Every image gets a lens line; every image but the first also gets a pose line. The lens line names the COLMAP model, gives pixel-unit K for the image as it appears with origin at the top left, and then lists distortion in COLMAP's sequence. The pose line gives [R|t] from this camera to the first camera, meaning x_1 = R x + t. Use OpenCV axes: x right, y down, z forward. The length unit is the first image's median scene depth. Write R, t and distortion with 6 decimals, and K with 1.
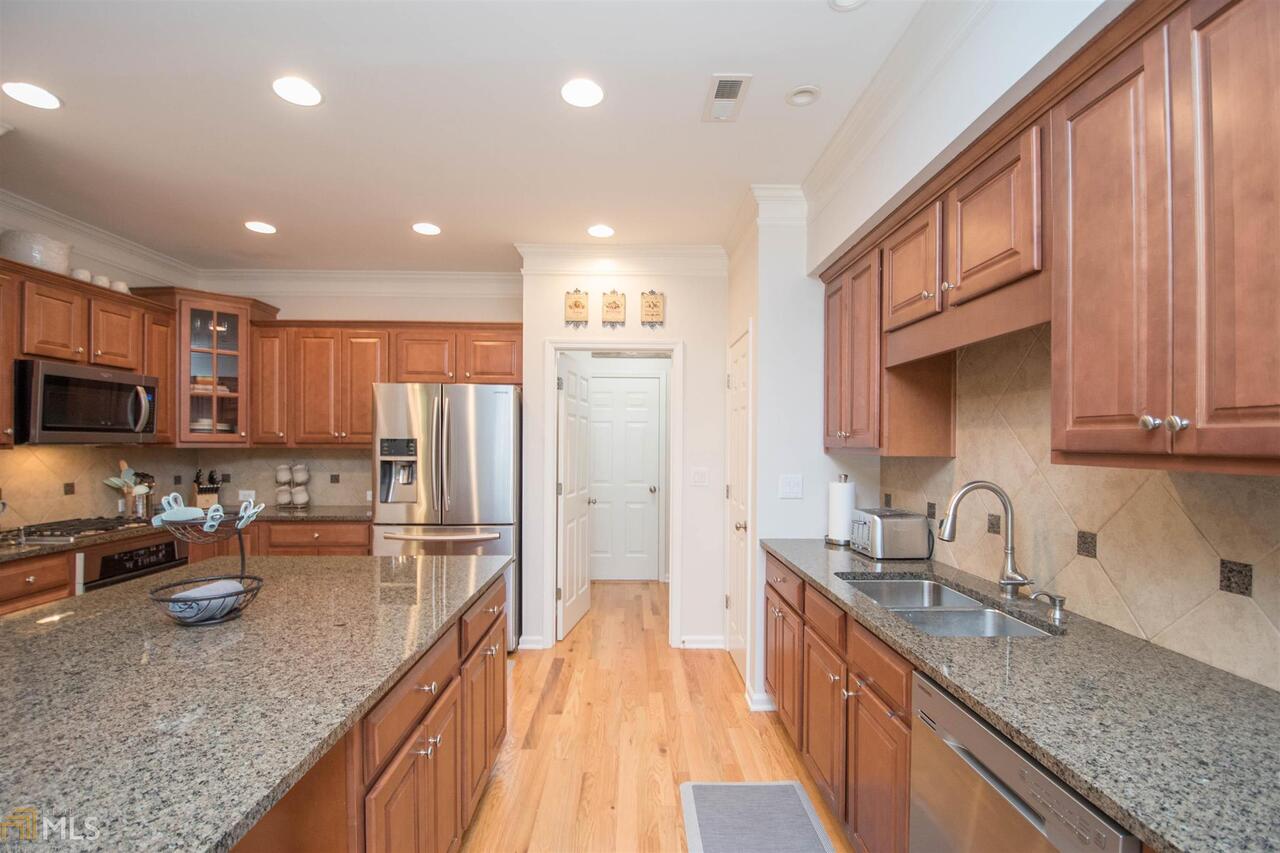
lens RADIAL K [[561.5, 0, 640.5], [0, 561.5, 449.1], [0, 0, 1]] dist [0.002095, -0.013826]
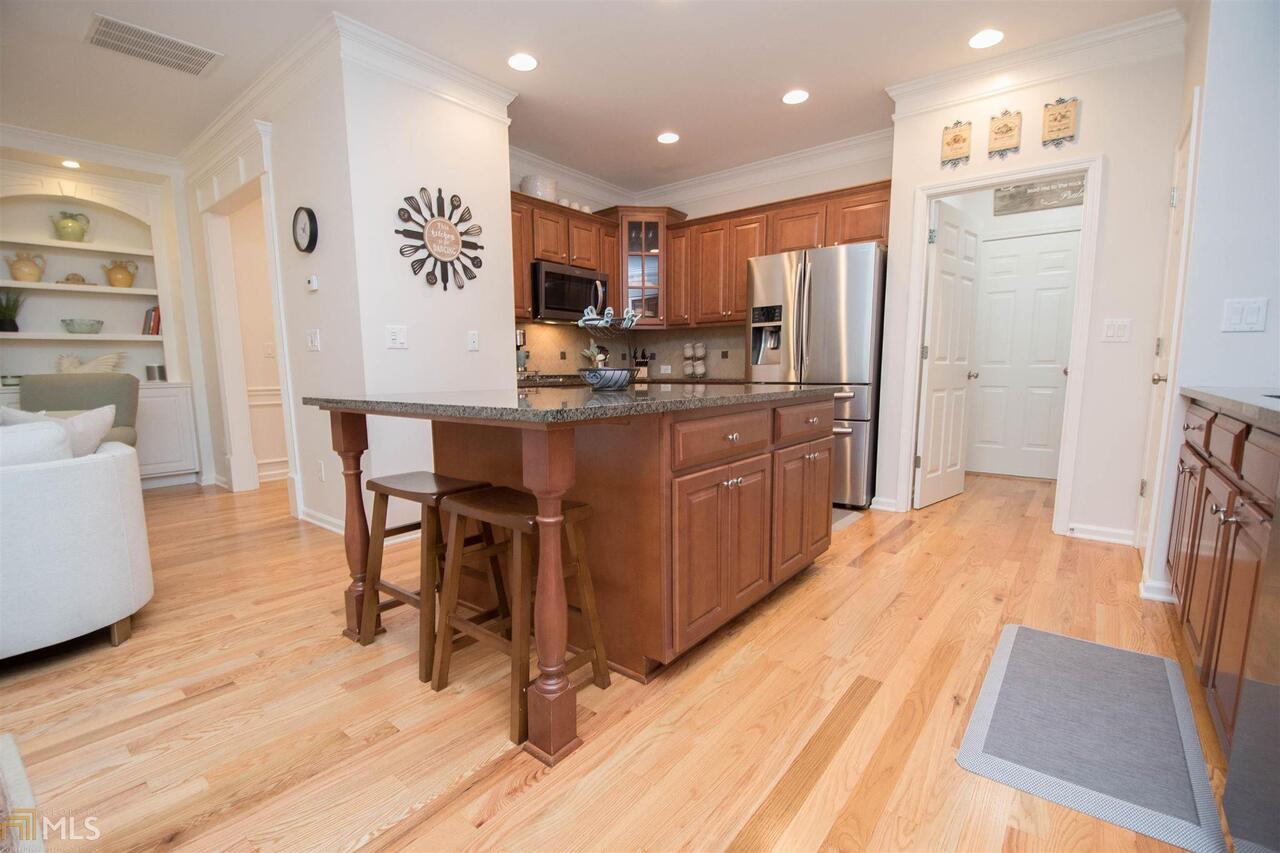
lens RADIAL K [[561.5, 0, 644.1], [0, 561.5, 448.2], [0, 0, 1]] dist [0.002095, -0.013826]
pose [[0.768415, 0.077524, -0.635238, 0.116711], [0.005966, 0.991724, 0.128247, 0.120161], [0.639924, -0.102337, 0.761594, -0.042530]]
